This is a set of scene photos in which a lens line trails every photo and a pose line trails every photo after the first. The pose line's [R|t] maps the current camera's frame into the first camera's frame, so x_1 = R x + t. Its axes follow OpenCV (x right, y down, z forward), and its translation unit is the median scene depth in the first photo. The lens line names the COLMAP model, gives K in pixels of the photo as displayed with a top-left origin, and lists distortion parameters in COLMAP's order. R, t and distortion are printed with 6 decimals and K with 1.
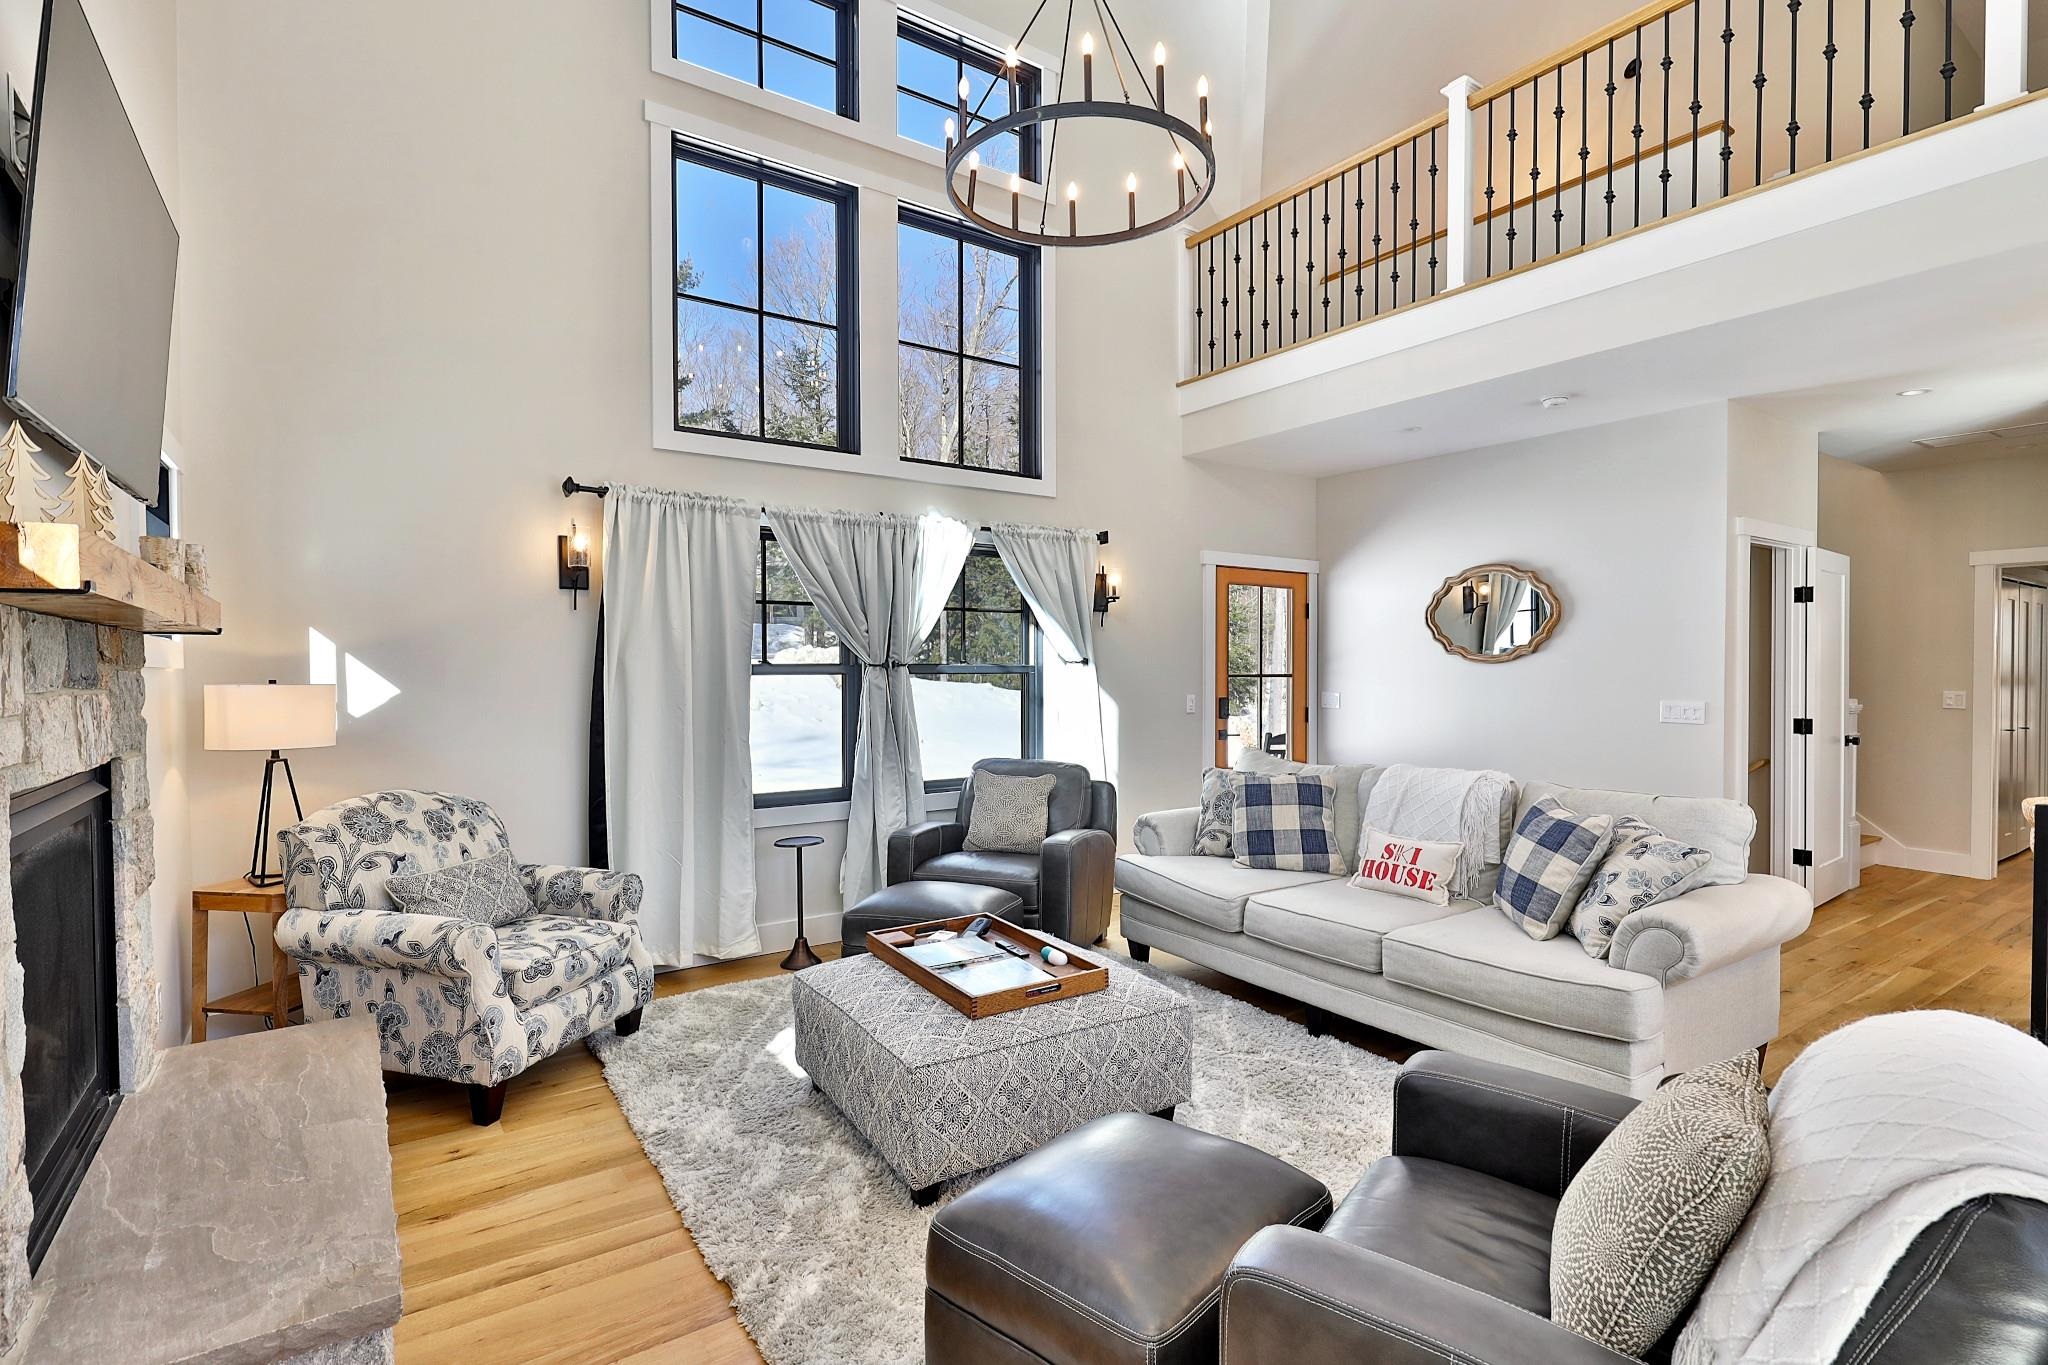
lens RADIAL K [[988.1, 0, 987.2], [0, 988.1, 701.2], [0, 0, 1]] dist [-0.081348, 0.230864]
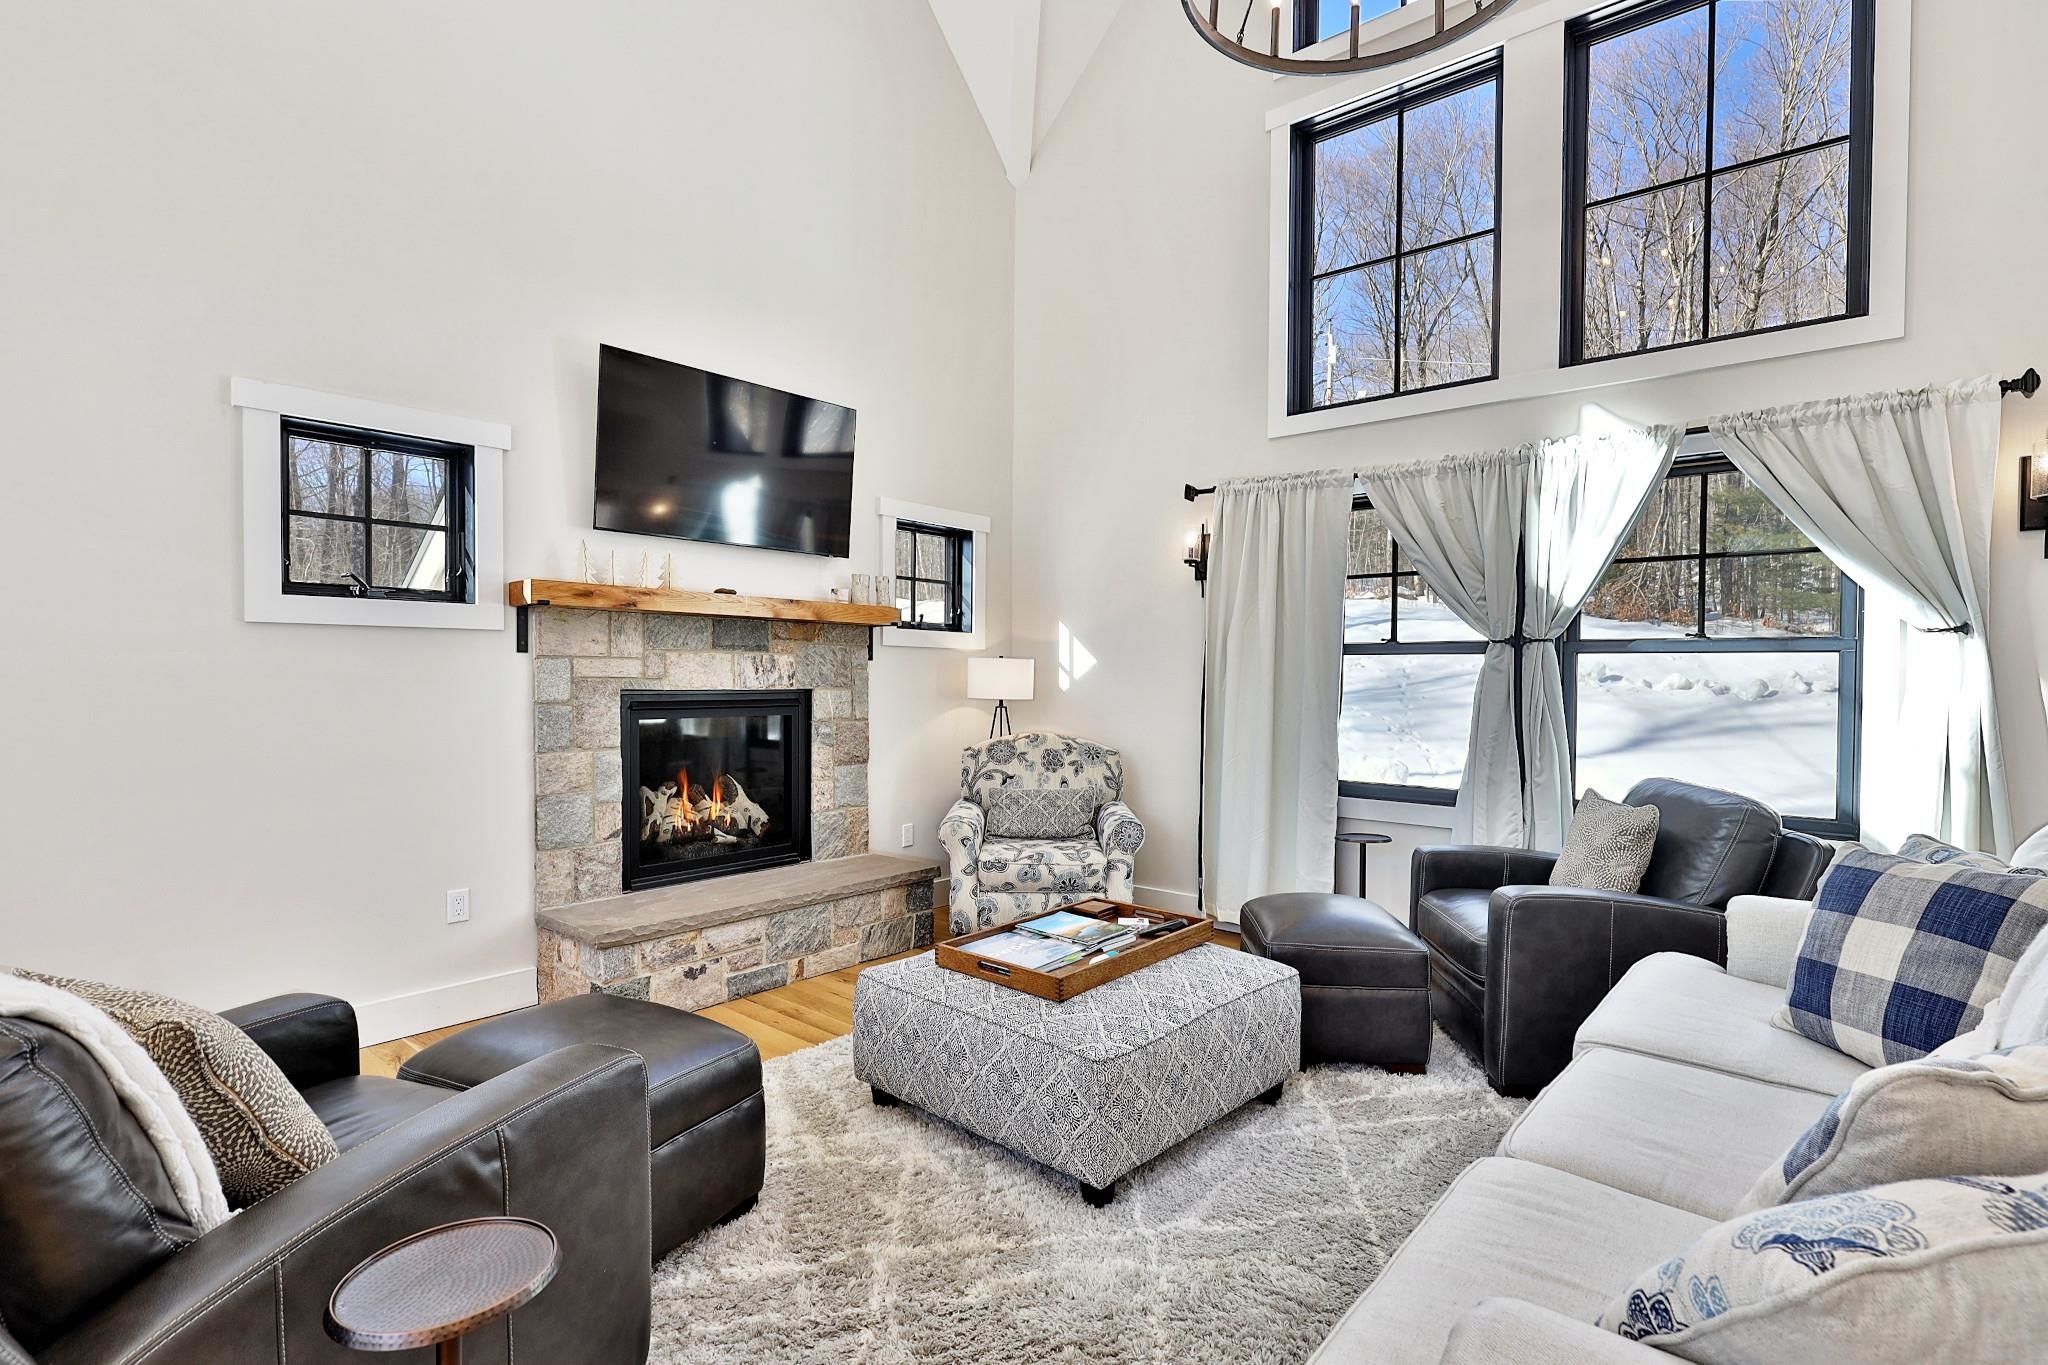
lens RADIAL K [[997.4, 0, 1024.0], [0, 997.4, 682.5], [0, 0, 1]] dist [0.013973, -0.000362]
pose [[0.264783, 0.023815, -0.964014, 0.653369], [-0.028900, 0.999442, 0.016753, -0.005825], [0.963875, 0.023424, 0.265323, 0.481588]]
